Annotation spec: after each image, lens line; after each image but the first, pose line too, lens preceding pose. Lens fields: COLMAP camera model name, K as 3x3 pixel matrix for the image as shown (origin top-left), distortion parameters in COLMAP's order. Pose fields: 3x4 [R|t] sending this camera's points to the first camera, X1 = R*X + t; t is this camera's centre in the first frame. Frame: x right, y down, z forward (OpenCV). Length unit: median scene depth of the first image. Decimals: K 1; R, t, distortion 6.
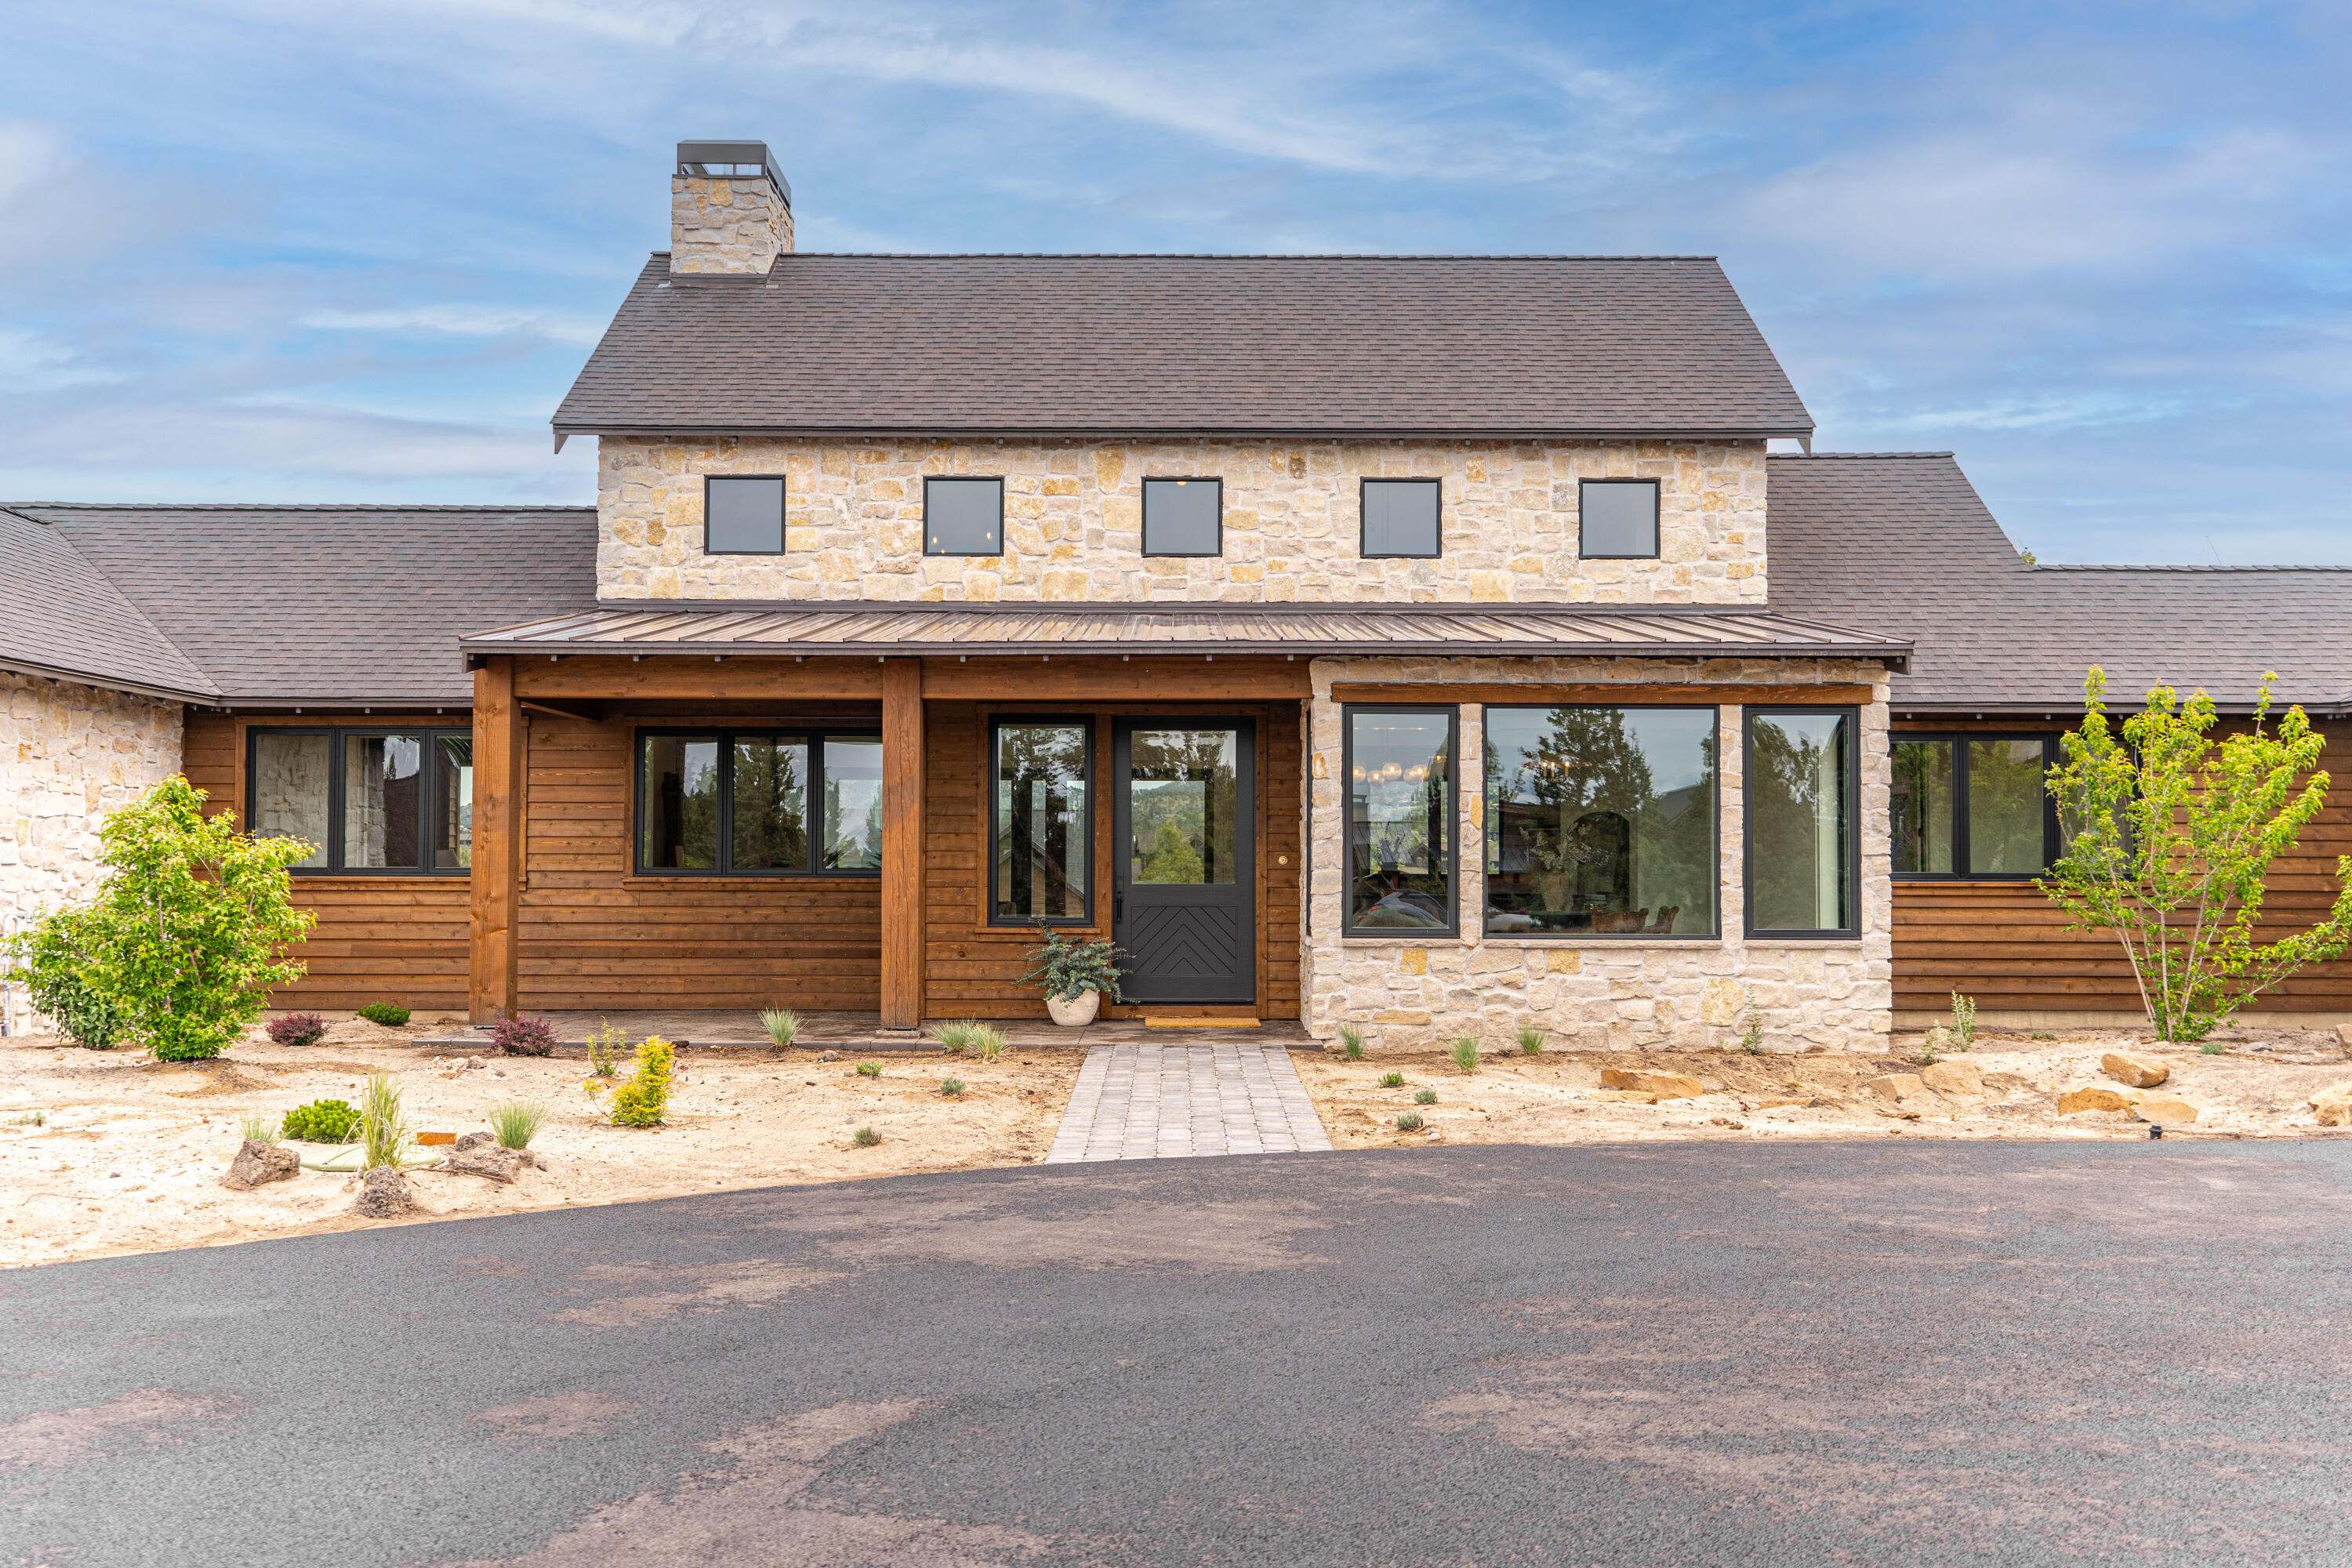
lens RADIAL K [[2242.5, 0, 1193.0], [0, 2242.5, 785.3], [0, 0, 1]] dist [0.071090, 0.000000]
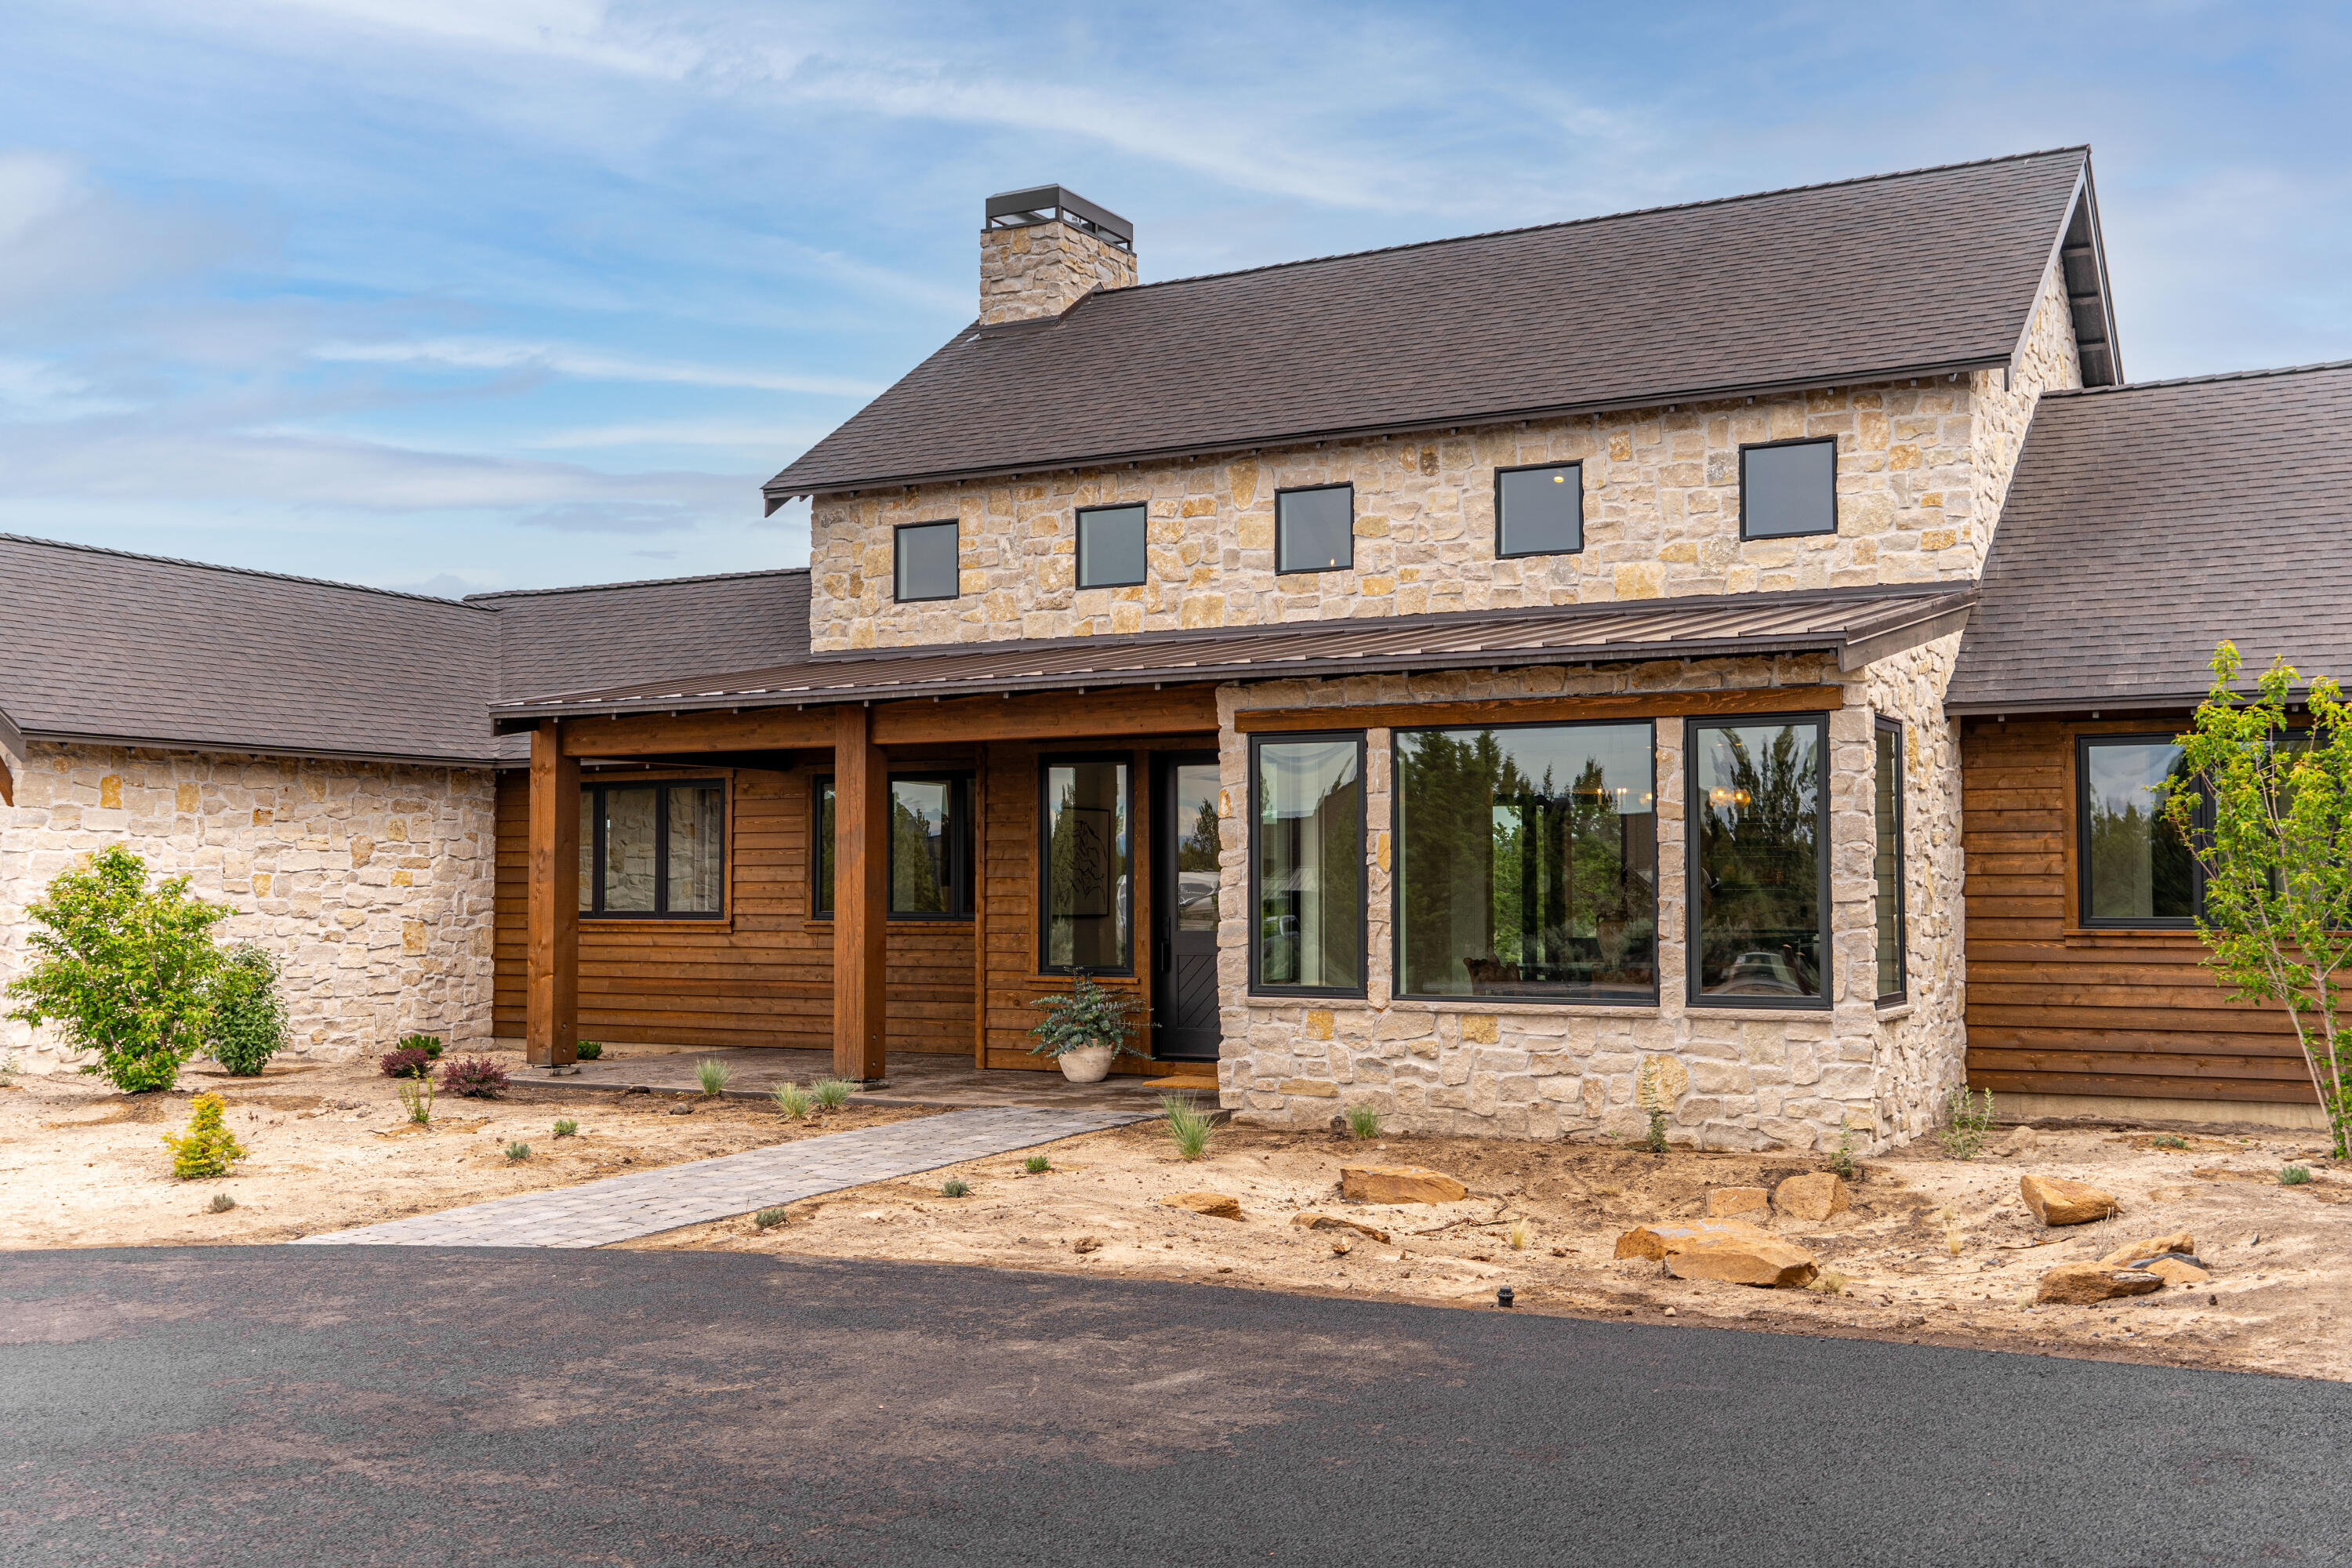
lens RADIAL K [[2242.5, 0, 1179.8], [0, 2242.5, 787.2], [0, 0, 1]] dist [0.071090, 0.000000]
pose [[0.886270, -0.026369, -0.462418, 0.380662], [0.023835, 0.999652, -0.011323, -0.004682], [0.462556, -0.000986, 0.886590, 0.163485]]
